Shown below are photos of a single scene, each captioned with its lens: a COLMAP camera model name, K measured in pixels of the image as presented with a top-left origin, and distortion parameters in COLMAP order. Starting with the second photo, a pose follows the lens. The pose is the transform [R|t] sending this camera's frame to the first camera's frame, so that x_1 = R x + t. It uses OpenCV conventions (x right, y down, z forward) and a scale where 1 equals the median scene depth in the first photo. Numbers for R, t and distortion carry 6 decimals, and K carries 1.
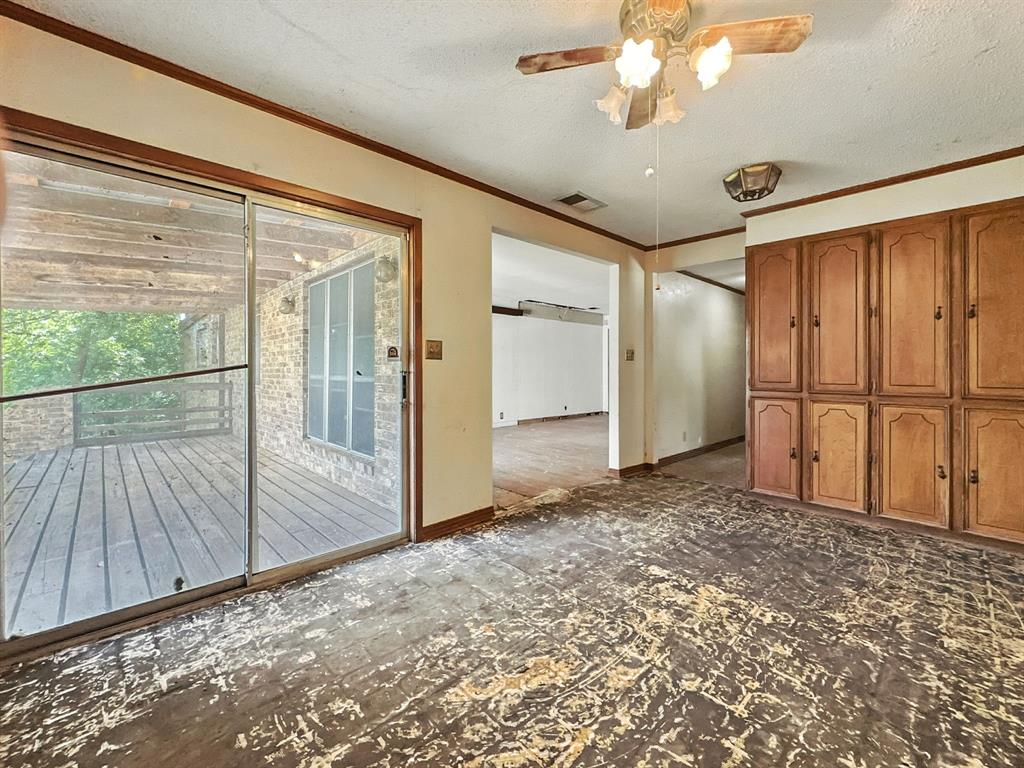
lens RADIAL K [[419.1, 0, 514.5], [0, 419.1, 374.0], [0, 0, 1]] dist [-0.002601, 0.000378]
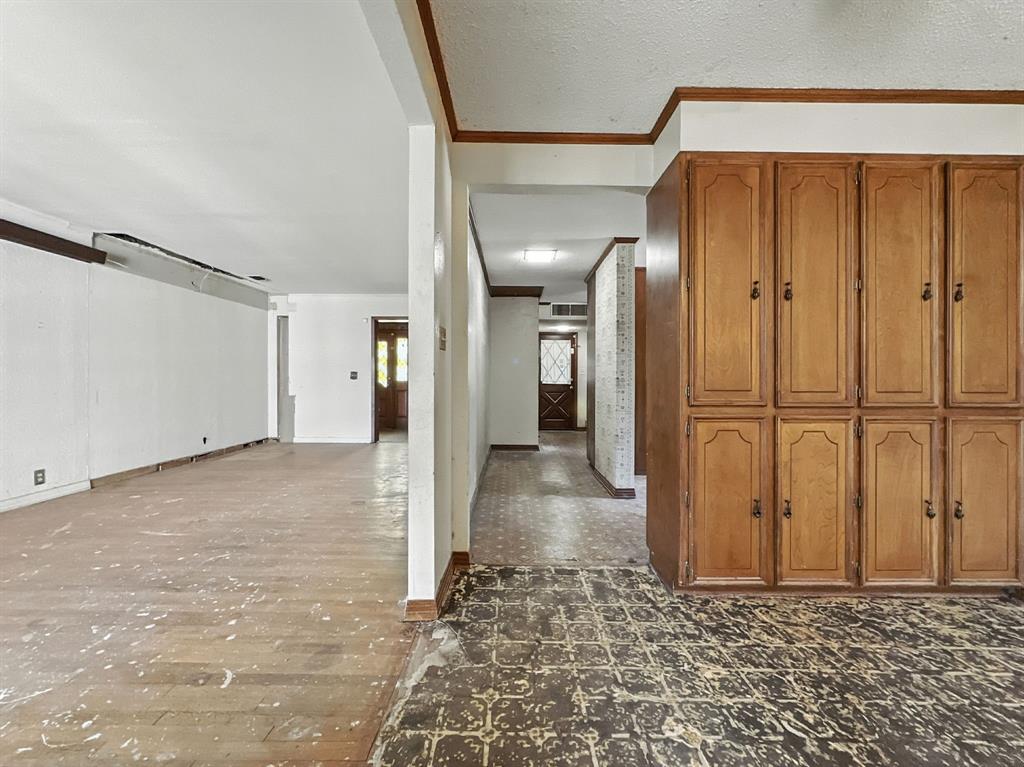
lens RADIAL K [[419.1, 0, 513.4], [0, 419.1, 379.0], [0, 0, 1]] dist [-0.002601, 0.000378]
pose [[0.690608, -0.002120, 0.723226, -0.010986], [0.008027, 0.999957, -0.004734, 0.003236], [-0.723184, 0.009075, 0.690595, 0.895095]]
